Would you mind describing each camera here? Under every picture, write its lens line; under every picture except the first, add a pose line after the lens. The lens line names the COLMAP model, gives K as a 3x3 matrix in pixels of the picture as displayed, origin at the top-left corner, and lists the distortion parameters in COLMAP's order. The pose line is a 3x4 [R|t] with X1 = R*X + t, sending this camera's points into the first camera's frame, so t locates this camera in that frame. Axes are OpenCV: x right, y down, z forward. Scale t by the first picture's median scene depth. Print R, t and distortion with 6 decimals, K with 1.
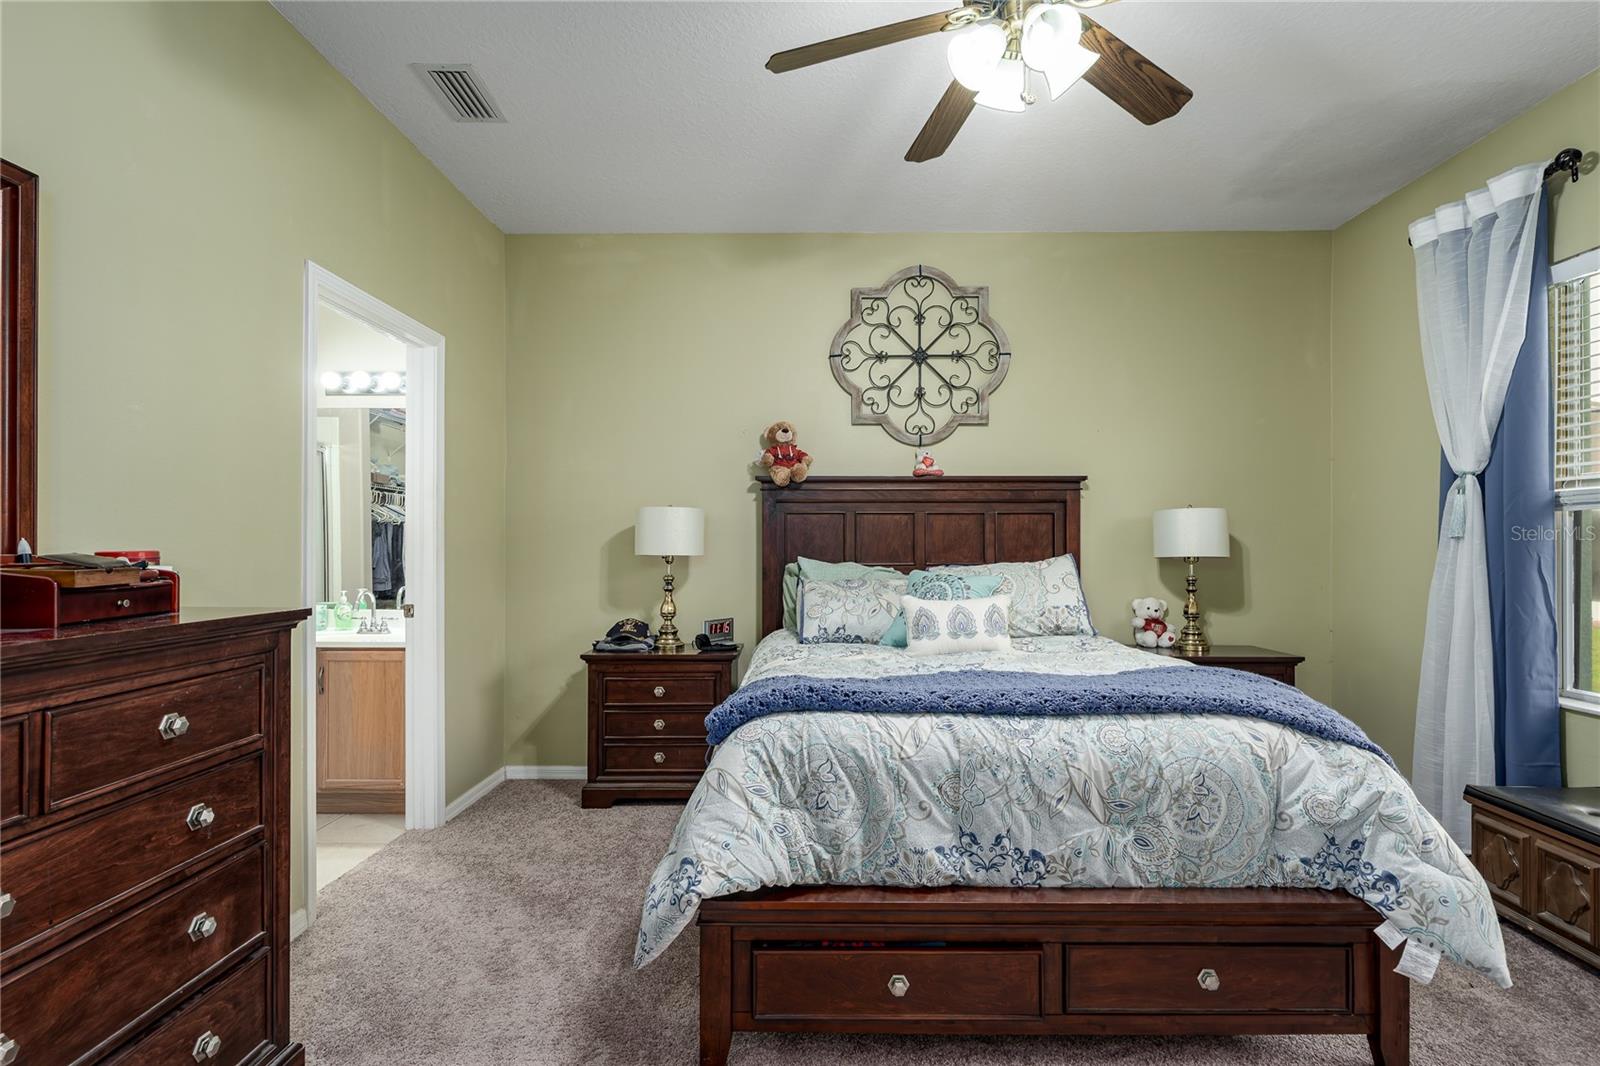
lens RADIAL K [[758.3, 0, 809.1], [0, 758.3, 552.9], [0, 0, 1]] dist [-0.000477, 0.000677]
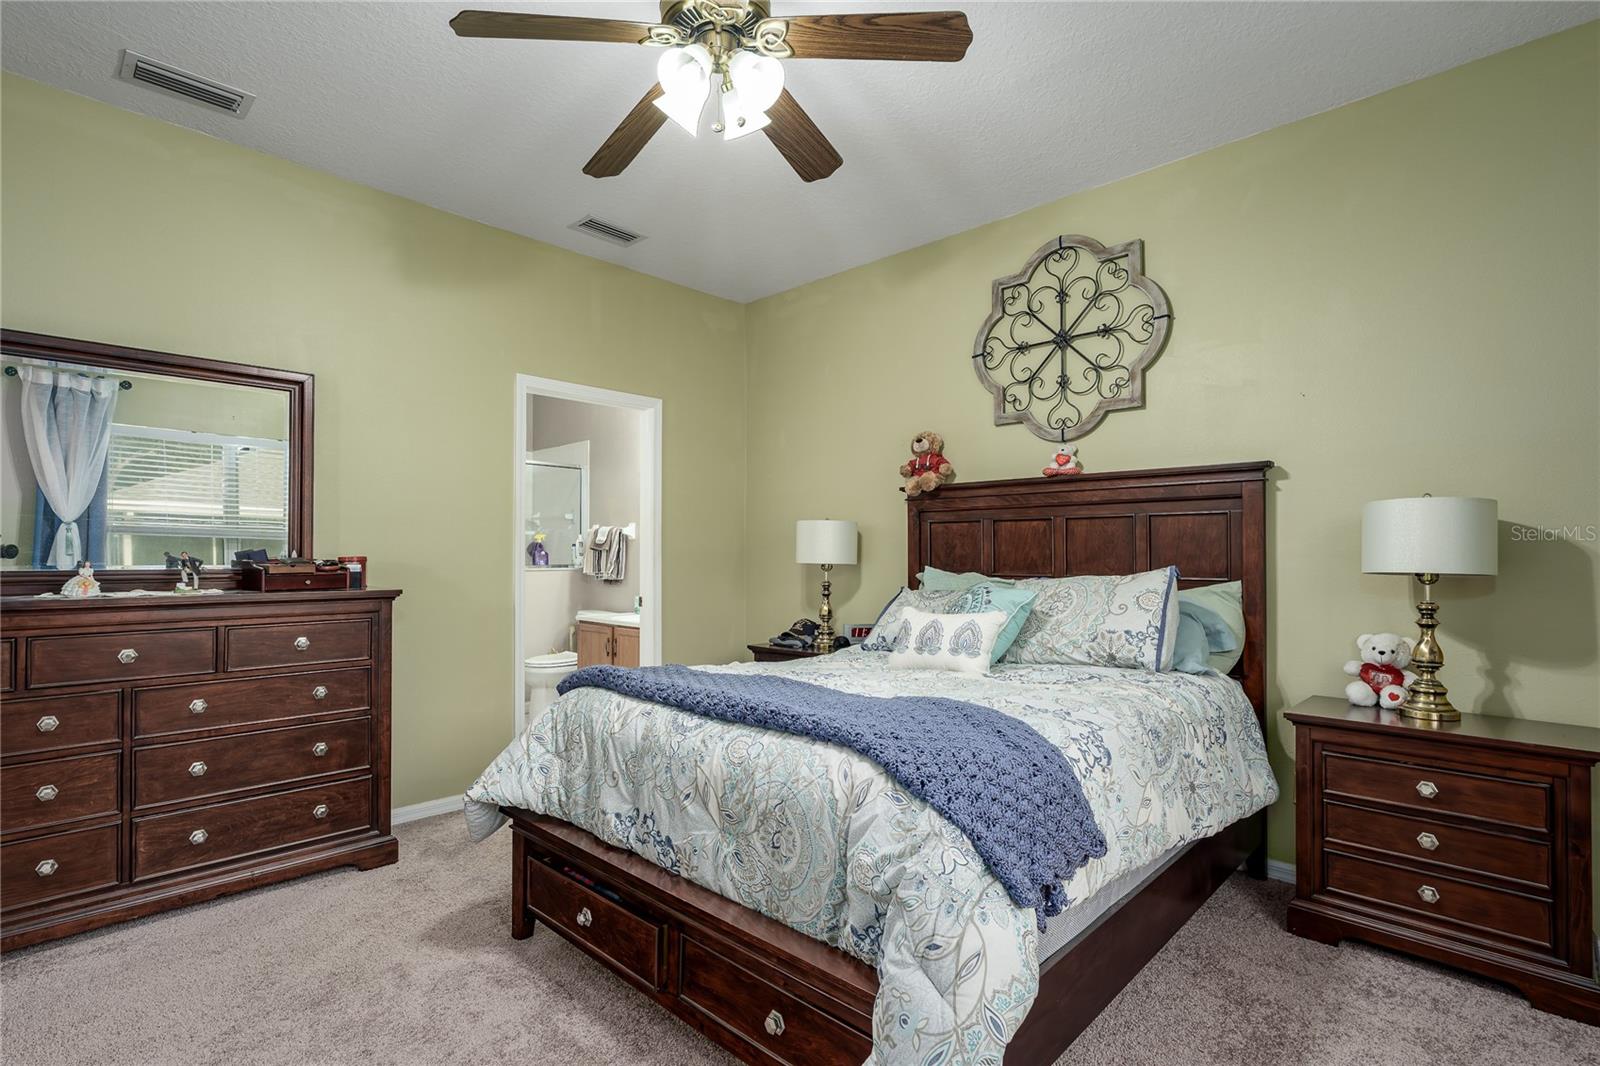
lens RADIAL K [[758.3, 0, 789.0], [0, 758.3, 558.3], [0, 0, 1]] dist [-0.000477, 0.000677]
pose [[0.729305, 0.004938, -0.684171, 0.555636], [-0.008969, 0.999957, -0.002344, -0.001399], [0.684130, 0.007846, 0.729318, 0.157557]]
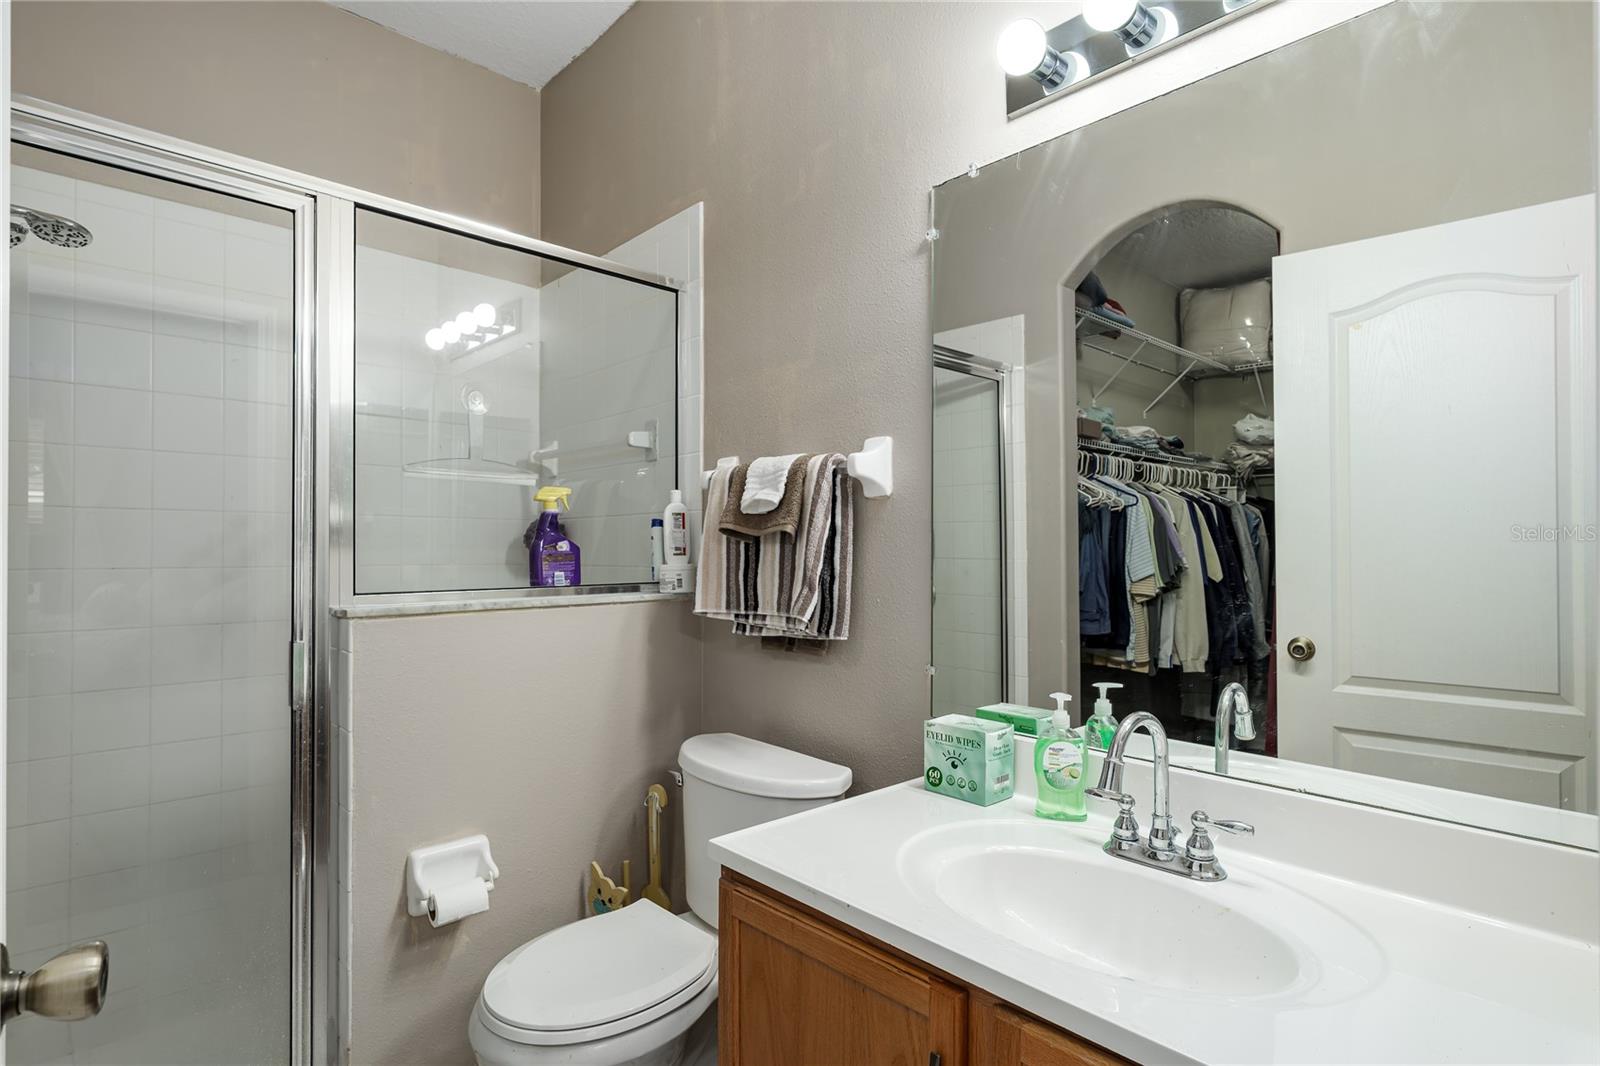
lens RADIAL K [[823.5, 0, 791.3], [0, 823.5, 543.5], [0, 0, 1]] dist [0.007108, 0.000702]
pose [[0.688390, -0.004909, -0.725324, -0.477362], [-0.006584, 0.999894, -0.013016, -0.008257], [0.725311, 0.013736, 0.688285, 0.735930]]
